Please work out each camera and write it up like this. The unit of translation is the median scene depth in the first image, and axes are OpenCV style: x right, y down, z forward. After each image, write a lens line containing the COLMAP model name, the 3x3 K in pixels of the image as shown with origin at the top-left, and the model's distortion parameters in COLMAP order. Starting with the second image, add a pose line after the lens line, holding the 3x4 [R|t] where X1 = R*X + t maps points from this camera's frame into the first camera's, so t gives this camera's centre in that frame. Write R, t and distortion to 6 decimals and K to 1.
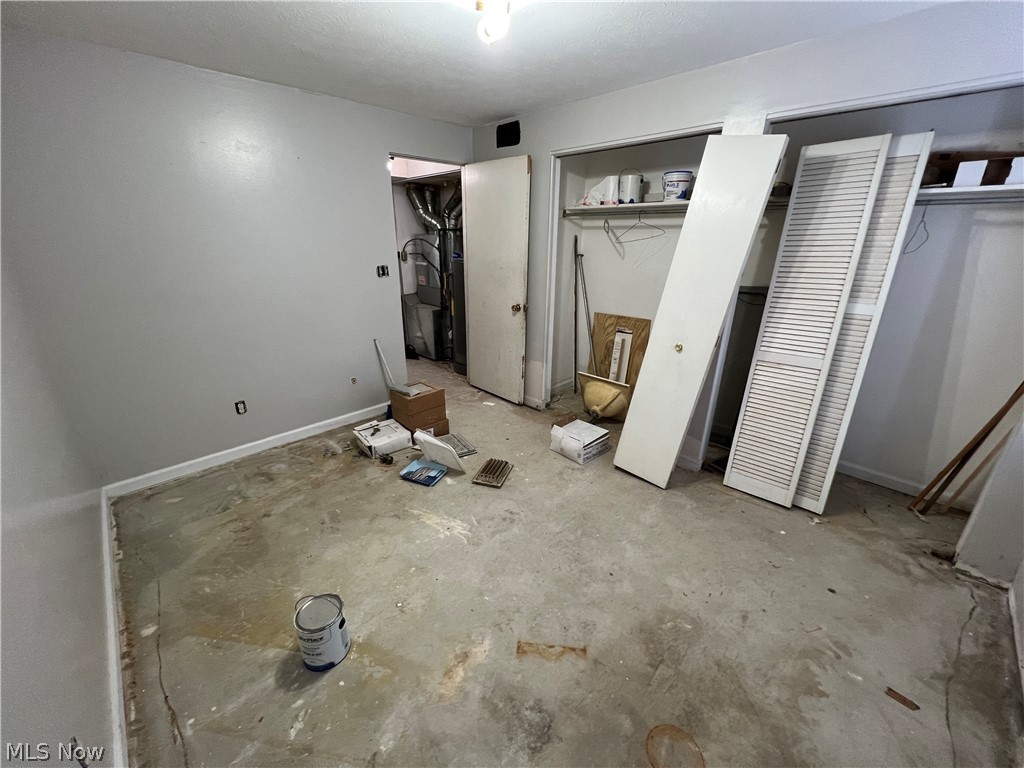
lens RADIAL K [[408.9, 0, 512.2], [0, 408.9, 383.3], [0, 0, 1]] dist [-0.003457, 0.000626]
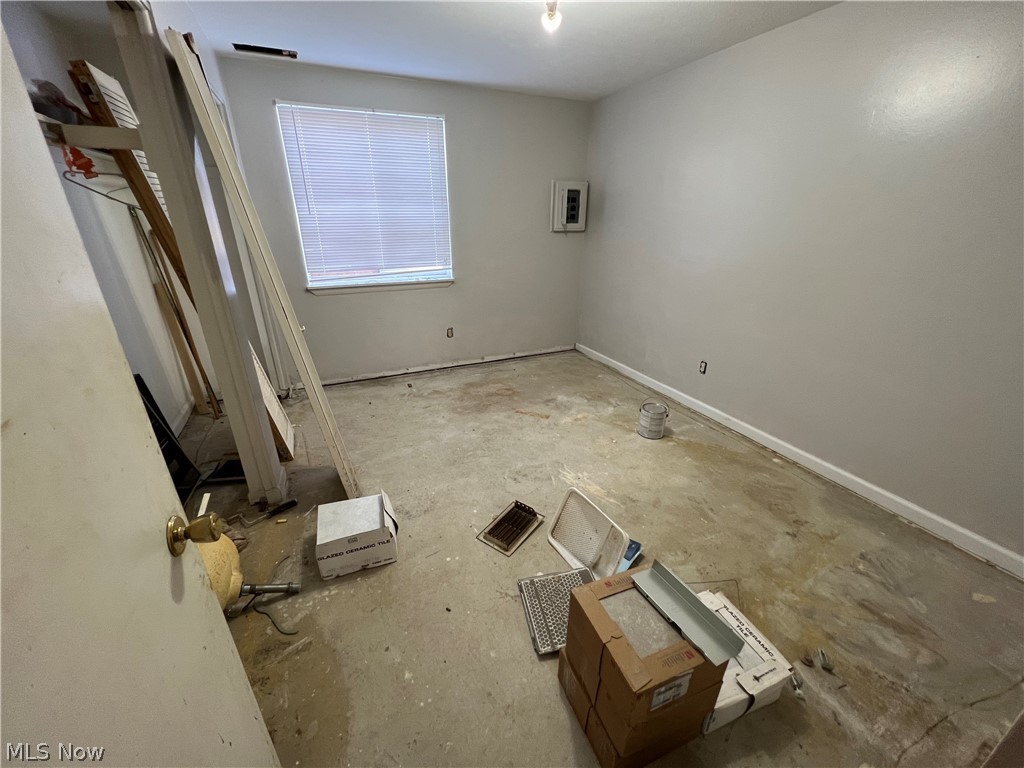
lens RADIAL K [[408.9, 0, 510.3], [0, 408.9, 385.8], [0, 0, 1]] dist [-0.003457, 0.000626]
pose [[-0.937665, -0.139041, 0.318514, -0.342935], [0.114462, 0.741801, 0.660780, -0.637035], [-0.328149, 0.656048, -0.679646, 1.892456]]
